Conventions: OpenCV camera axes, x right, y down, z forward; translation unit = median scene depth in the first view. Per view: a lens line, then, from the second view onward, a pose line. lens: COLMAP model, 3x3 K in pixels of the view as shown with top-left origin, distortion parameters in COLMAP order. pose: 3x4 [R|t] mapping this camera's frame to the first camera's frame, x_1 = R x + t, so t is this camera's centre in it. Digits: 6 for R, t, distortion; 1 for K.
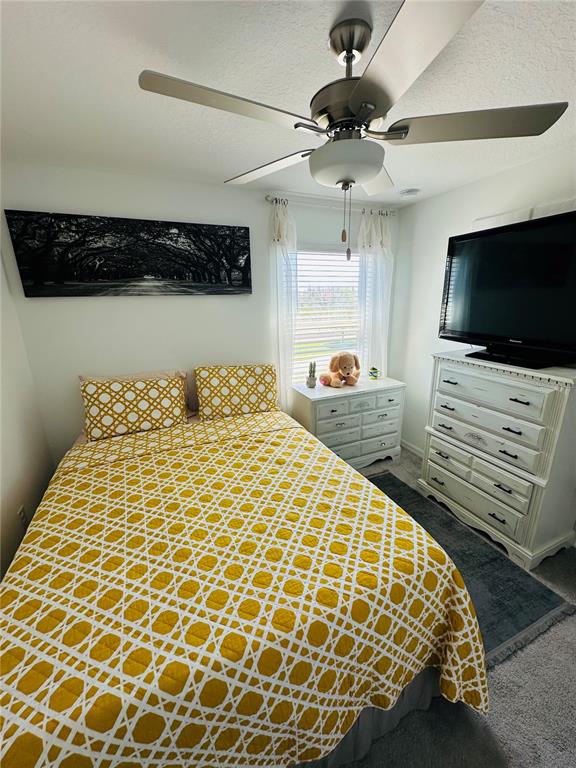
lens RADIAL K [[308.5, 0, 287.5], [0, 308.5, 382.7], [0, 0, 1]] dist [-0.000354, 0.000076]
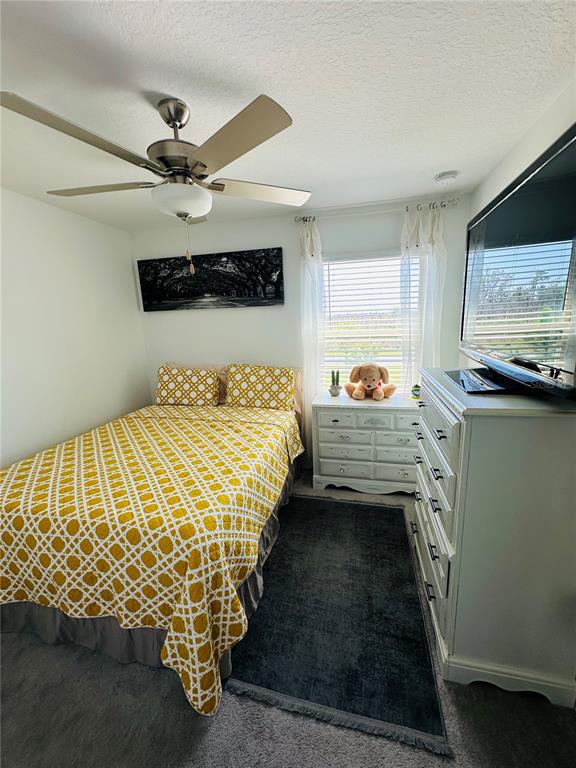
lens RADIAL K [[308.5, 0, 287.5], [0, 308.5, 382.7], [0, 0, 1]] dist [-0.000354, 0.000076]
pose [[0.797775, 0.112157, -0.592432, 0.674057], [-0.138640, 0.990342, 0.000793, -0.008202], [0.586799, 0.081502, 0.805620, 0.136846]]
